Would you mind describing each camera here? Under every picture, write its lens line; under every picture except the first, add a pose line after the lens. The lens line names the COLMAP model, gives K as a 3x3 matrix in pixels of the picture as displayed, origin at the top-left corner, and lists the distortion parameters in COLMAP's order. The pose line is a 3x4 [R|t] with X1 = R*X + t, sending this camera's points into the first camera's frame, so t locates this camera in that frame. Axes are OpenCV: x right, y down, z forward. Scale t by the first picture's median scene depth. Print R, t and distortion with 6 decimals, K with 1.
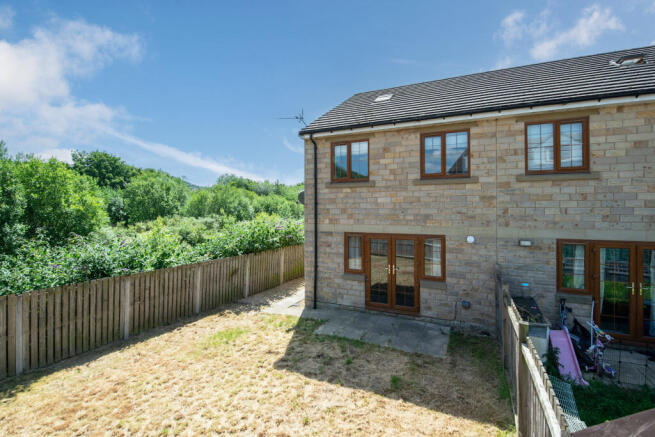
lens RADIAL K [[295.9, 0, 328.9], [0, 295.9, 206.2], [0, 0, 1]] dist [-0.002972, -0.000485]
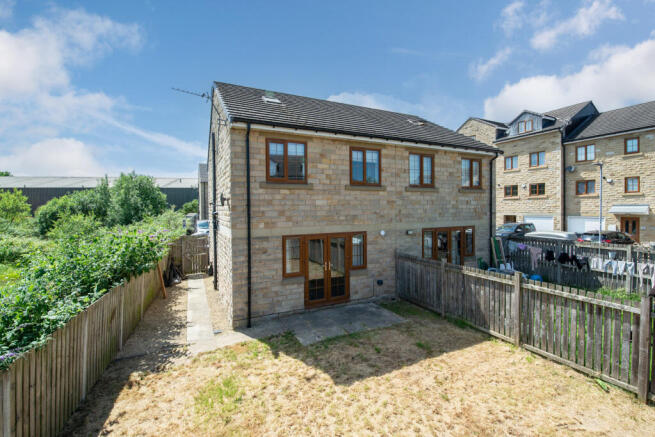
lens RADIAL K [[288.4, 0, 327.4], [0, 288.4, 210.0], [0, 0, 1]] dist [-0.001945, -0.000299]
pose [[0.638335, -0.010507, 0.769687, -0.632328], [-0.000726, 0.999898, 0.014252, -0.008858], [-0.769758, -0.009656, 0.638262, 0.334781]]
